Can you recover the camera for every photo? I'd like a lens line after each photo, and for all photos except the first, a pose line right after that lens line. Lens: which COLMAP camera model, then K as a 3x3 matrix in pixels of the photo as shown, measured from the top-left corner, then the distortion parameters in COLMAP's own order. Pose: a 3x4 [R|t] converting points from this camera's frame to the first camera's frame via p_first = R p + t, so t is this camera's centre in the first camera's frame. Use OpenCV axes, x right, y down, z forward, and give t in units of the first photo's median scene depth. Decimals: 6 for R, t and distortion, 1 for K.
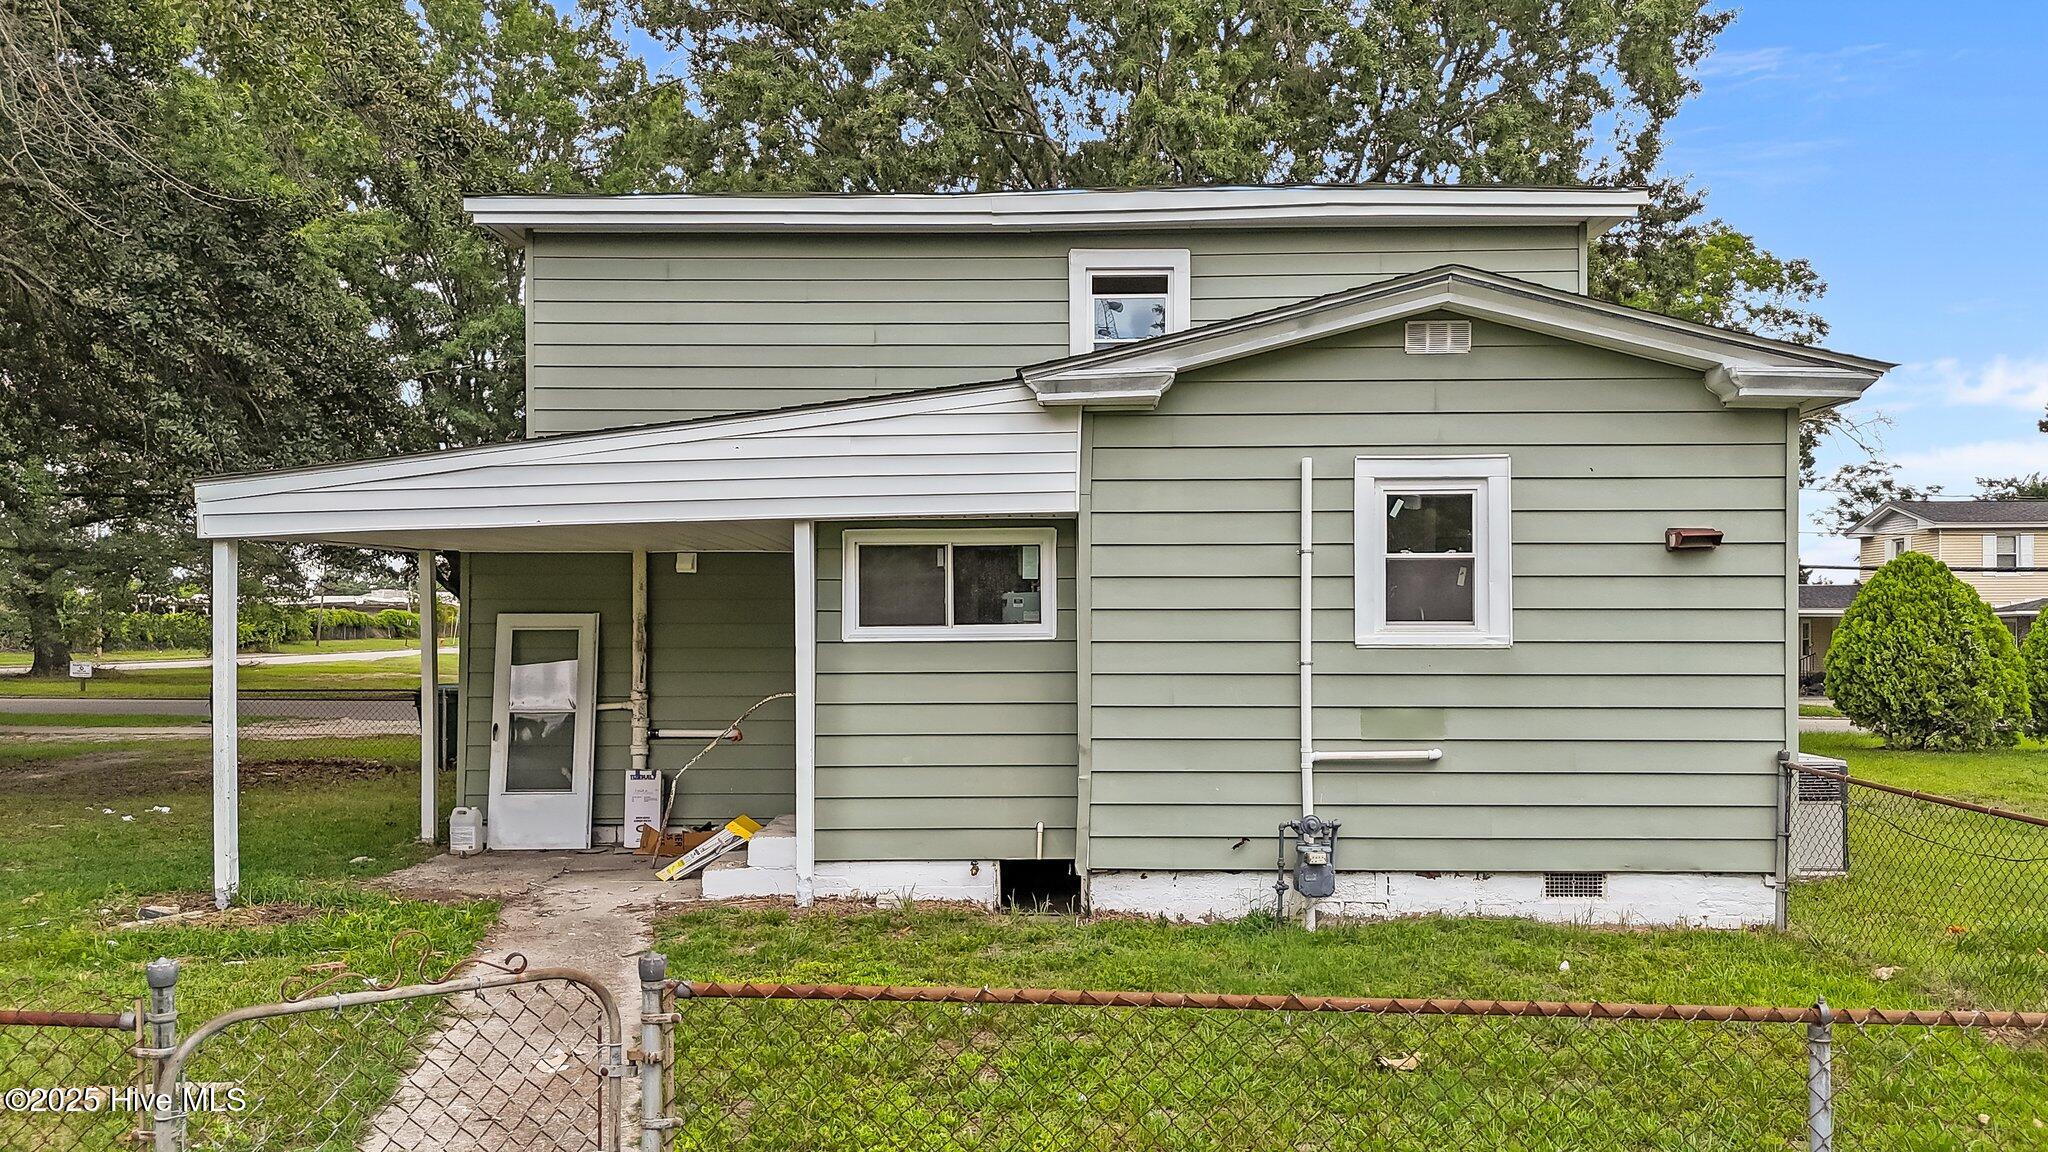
lens RADIAL K [[1526.3, 0, 1010.7], [0, 1526.3, 571.6], [0, 0, 1]] dist [0.007238, -0.000313]
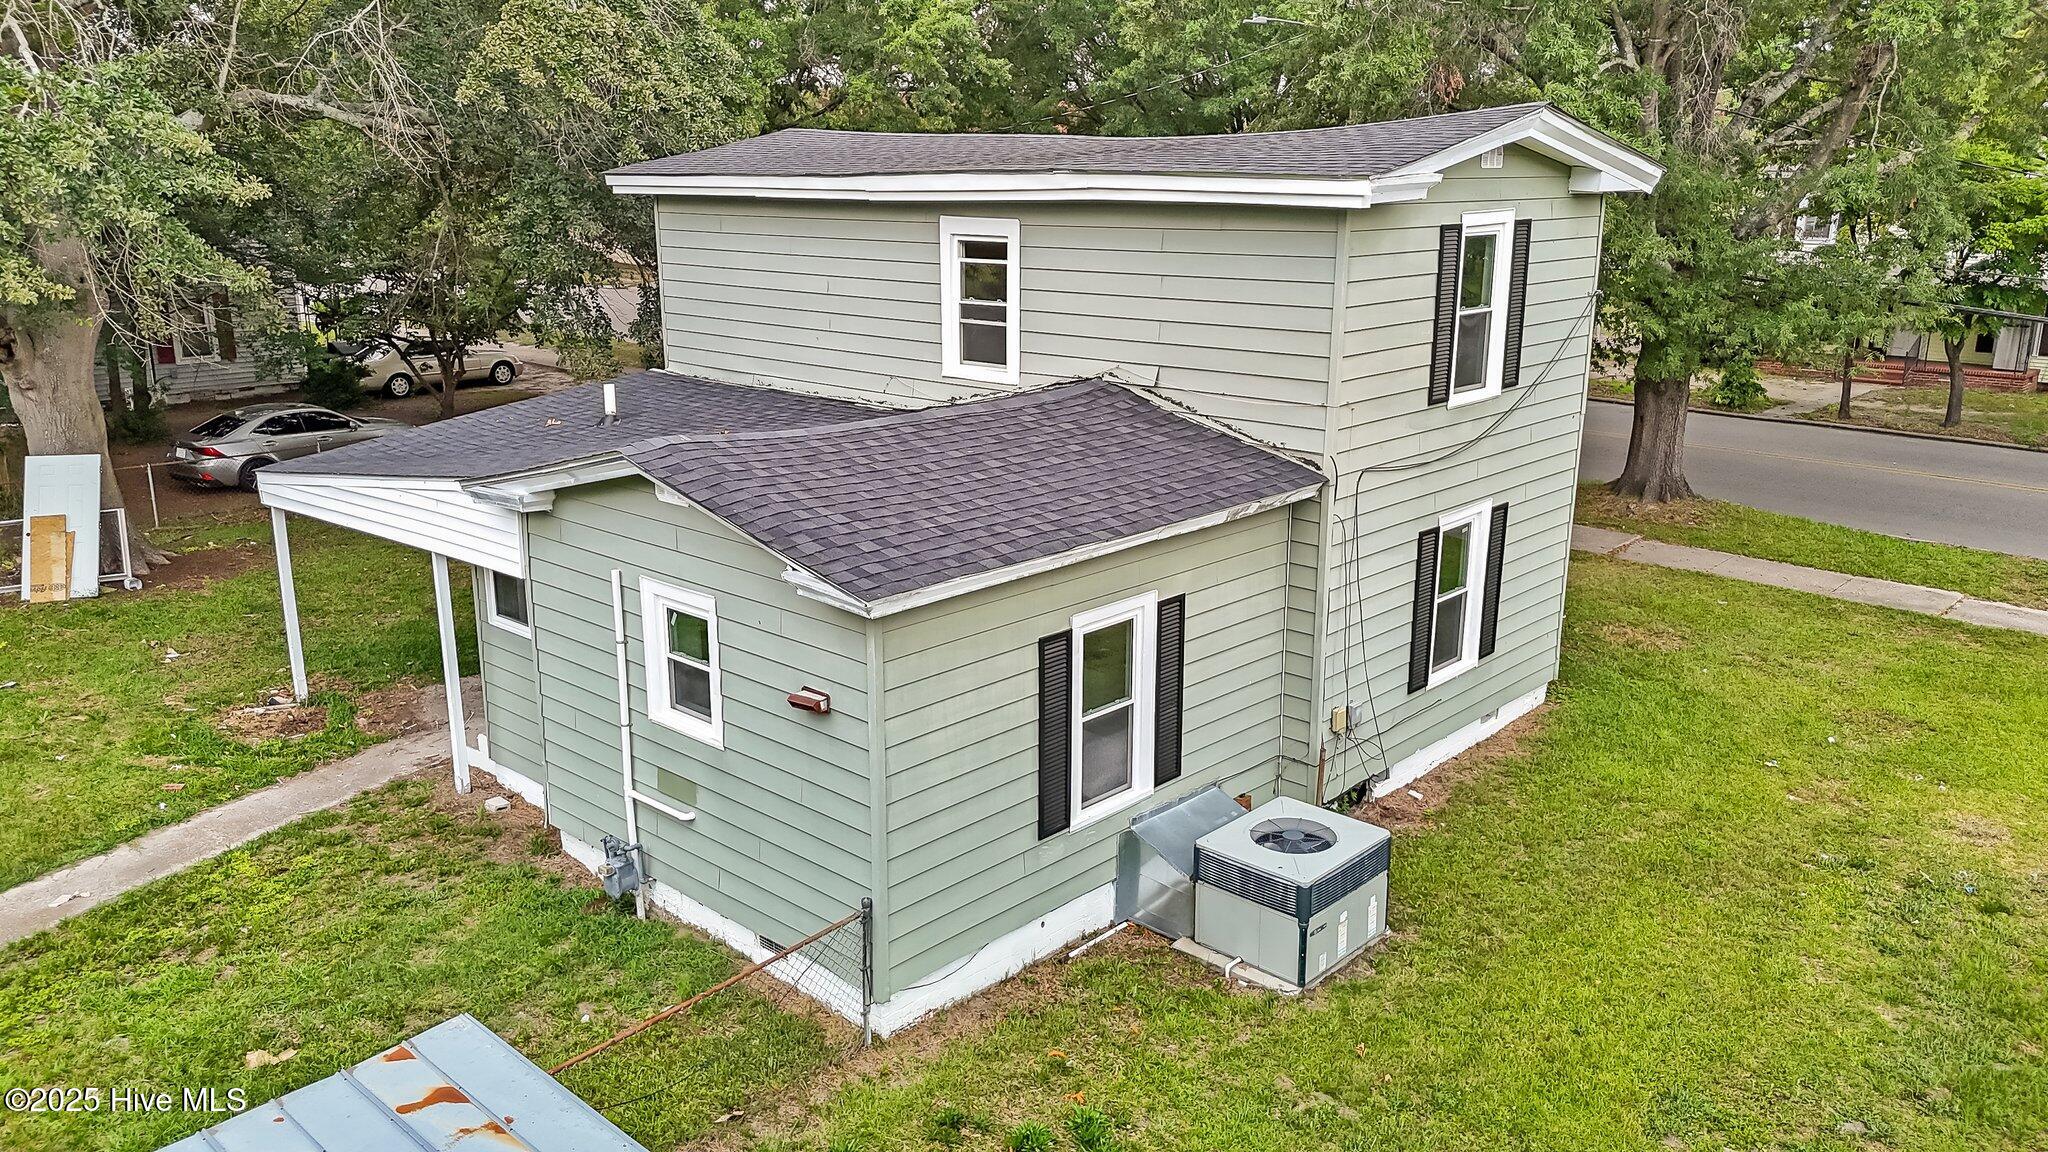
lens RADIAL K [[1526.3, 0, 1010.7], [0, 1526.3, 571.6], [0, 0, 1]] dist [0.007238, -0.000313]
pose [[0.716624, 0.178430, -0.674250, 1.257923], [0.036639, 0.955757, 0.291868, -0.422648], [0.696497, -0.233863, 0.678381, 0.370132]]
